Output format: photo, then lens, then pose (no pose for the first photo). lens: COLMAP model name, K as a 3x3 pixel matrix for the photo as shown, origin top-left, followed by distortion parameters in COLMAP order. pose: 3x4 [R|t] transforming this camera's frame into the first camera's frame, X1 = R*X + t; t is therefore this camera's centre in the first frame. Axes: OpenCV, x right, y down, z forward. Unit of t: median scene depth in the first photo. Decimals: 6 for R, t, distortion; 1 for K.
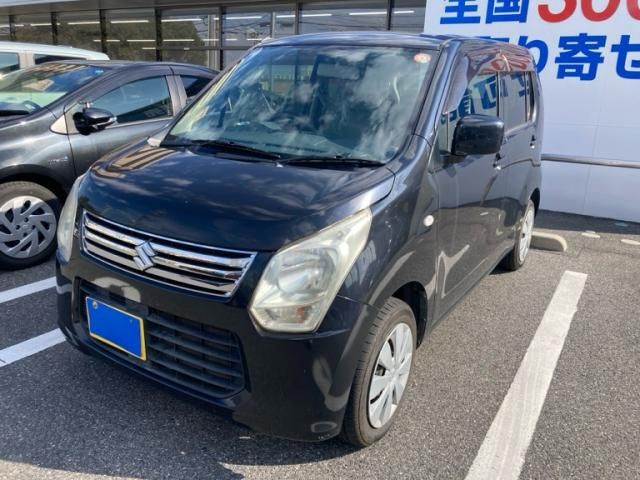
lens RADIAL K [[511.1, 0, 320.0], [0, 511.1, 240.0], [0, 0, 1]] dist [0.001644, -0.001237]
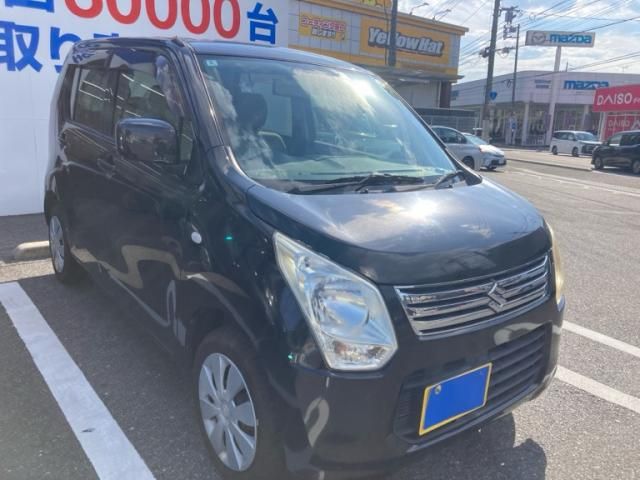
lens RADIAL K [[511.1, 0, 320.0], [0, 511.1, 240.0], [0, 0, 1]] dist [0.001644, -0.001237]
pose [[0.374078, -0.249045, 0.893332, -0.483413], [0.221334, 0.959407, 0.174783, -0.117601], [-0.900598, 0.132343, 0.414015, 0.324752]]
